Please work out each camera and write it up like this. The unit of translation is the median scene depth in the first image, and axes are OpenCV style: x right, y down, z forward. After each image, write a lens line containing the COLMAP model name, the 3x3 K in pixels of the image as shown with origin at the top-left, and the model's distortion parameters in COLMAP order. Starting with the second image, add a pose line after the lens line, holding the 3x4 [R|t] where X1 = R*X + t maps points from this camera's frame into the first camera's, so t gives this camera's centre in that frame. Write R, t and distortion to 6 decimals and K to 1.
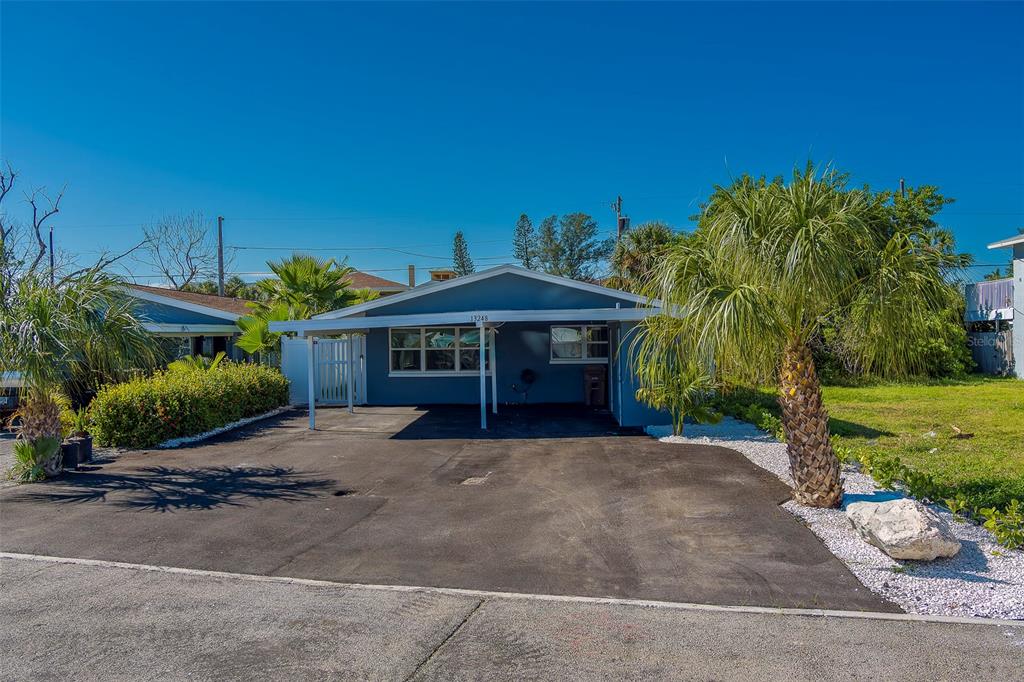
lens RADIAL K [[1023.5, 0, 505.7], [0, 1023.5, 340.3], [0, 0, 1]] dist [-0.084487, 0.000000]
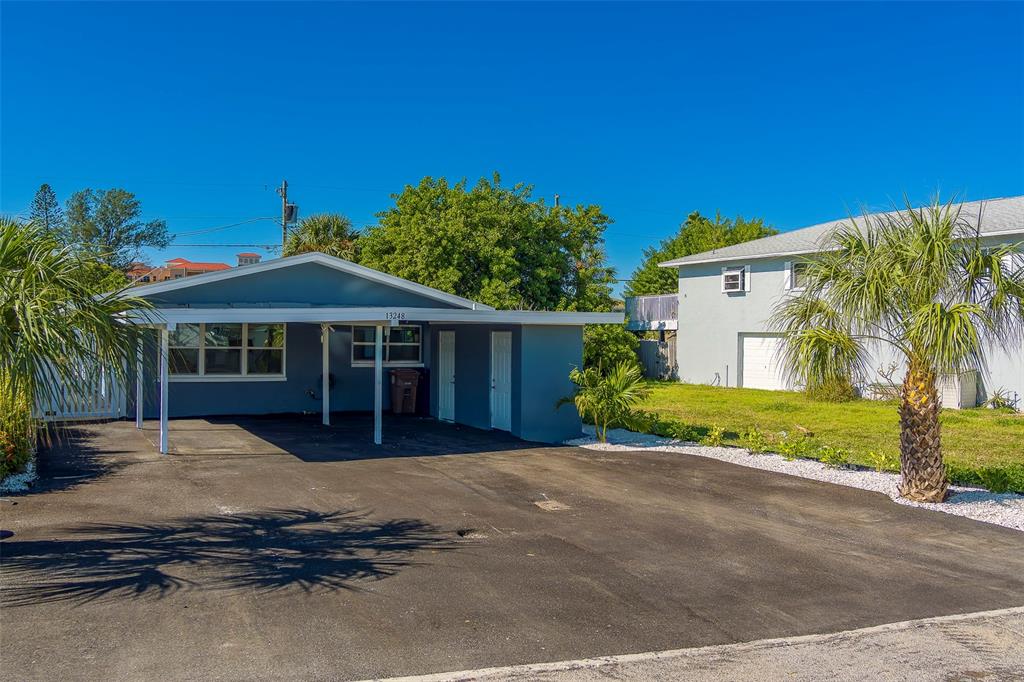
lens RADIAL K [[1023.5, 0, 510.8], [0, 1023.5, 343.5], [0, 0, 1]] dist [-0.084487, 0.000000]
pose [[0.778744, 0.018742, 0.627062, -0.426598], [-0.023584, 0.999722, -0.000592, -0.000049], [-0.626899, -0.014328, 0.778969, 0.237111]]
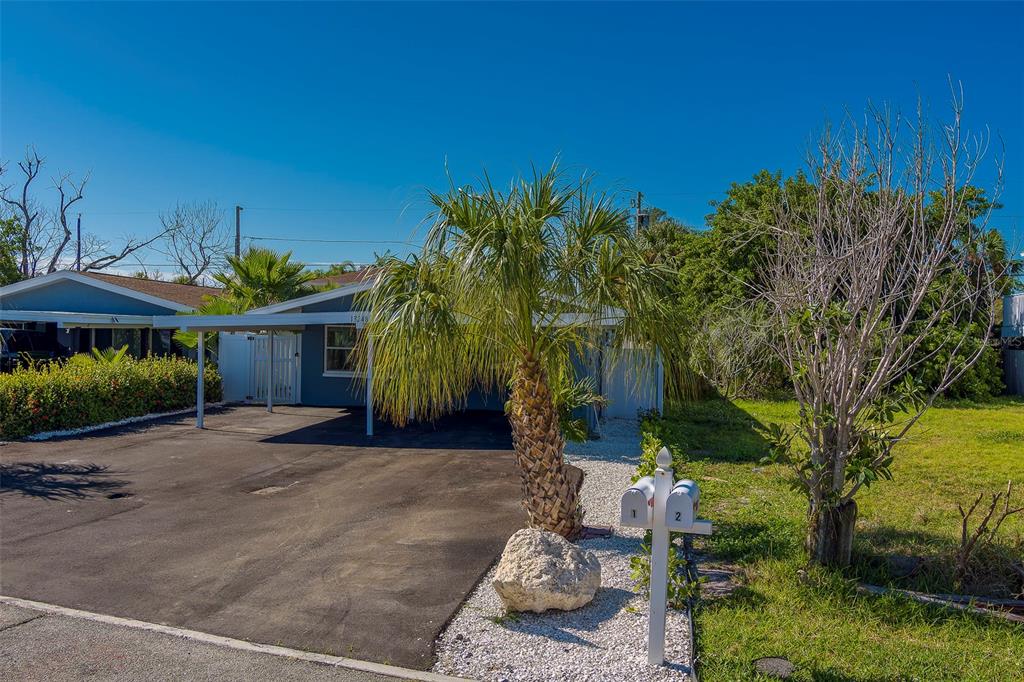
lens RADIAL K [[1068.6, 0, 517.1], [0, 1068.6, 343.5], [0, 0, 1]] dist [-0.092707, 0.000000]
pose [[0.992238, 0.032317, -0.120078, 0.218846], [-0.031728, 0.999473, 0.006816, -0.009140], [0.120235, -0.002954, 0.992741, 0.032851]]
